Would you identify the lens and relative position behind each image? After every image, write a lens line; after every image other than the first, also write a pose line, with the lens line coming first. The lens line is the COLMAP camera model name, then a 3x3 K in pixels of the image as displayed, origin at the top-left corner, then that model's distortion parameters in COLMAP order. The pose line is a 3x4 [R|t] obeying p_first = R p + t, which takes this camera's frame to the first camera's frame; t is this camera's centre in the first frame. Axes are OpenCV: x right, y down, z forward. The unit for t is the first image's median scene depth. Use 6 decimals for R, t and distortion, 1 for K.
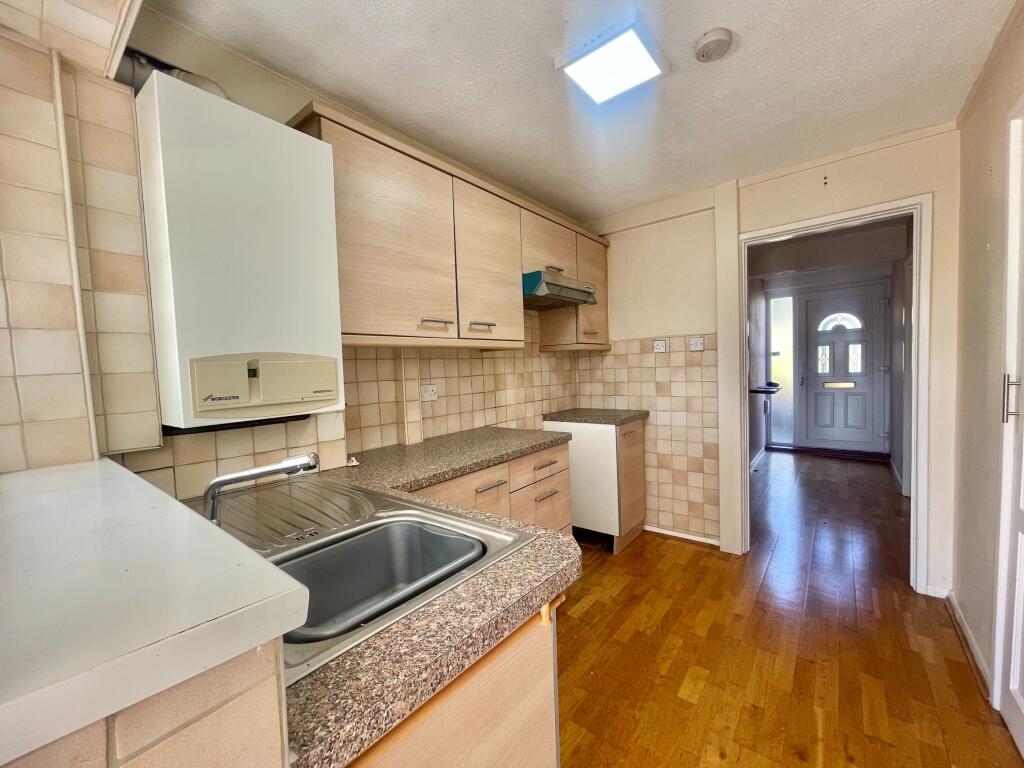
lens RADIAL K [[413.3, 0, 508.4], [0, 413.3, 388.3], [0, 0, 1]] dist [0.002614, 0.000316]
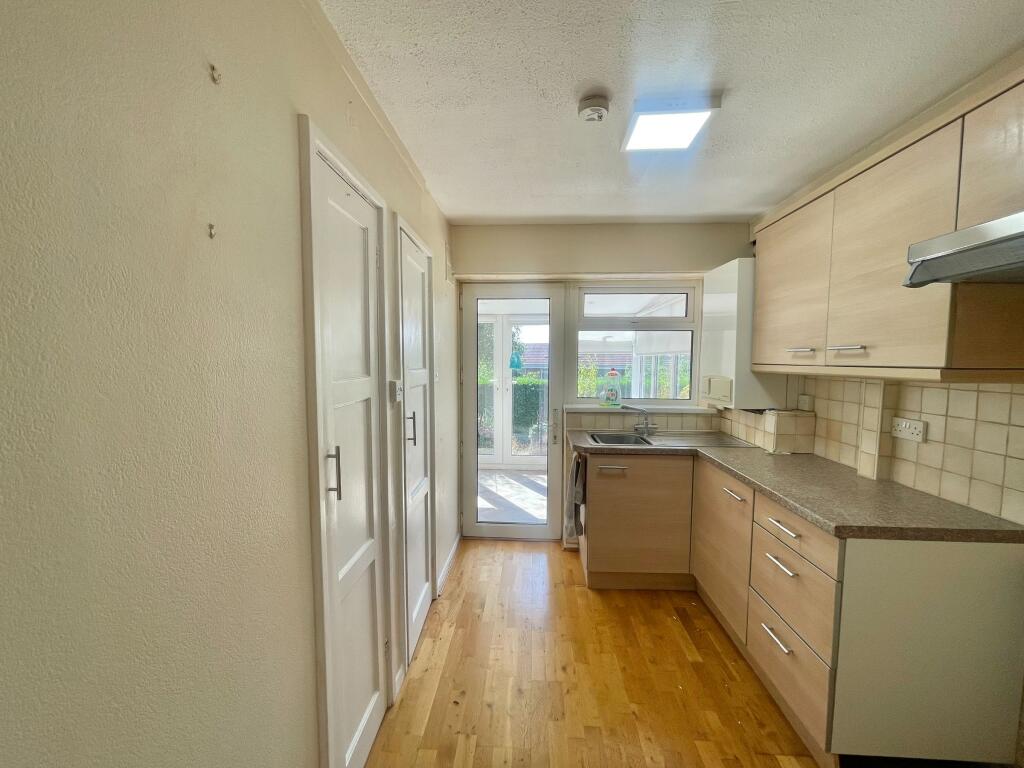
lens RADIAL K [[413.3, 0, 508.4], [0, 413.3, 388.3], [0, 0, 1]] dist [0.002614, 0.000316]
pose [[-0.814079, 0.078041, -0.575487, 0.933881], [-0.001619, 0.990621, 0.136627, -0.181544], [0.580752, 0.112157, -0.806317, 1.238745]]
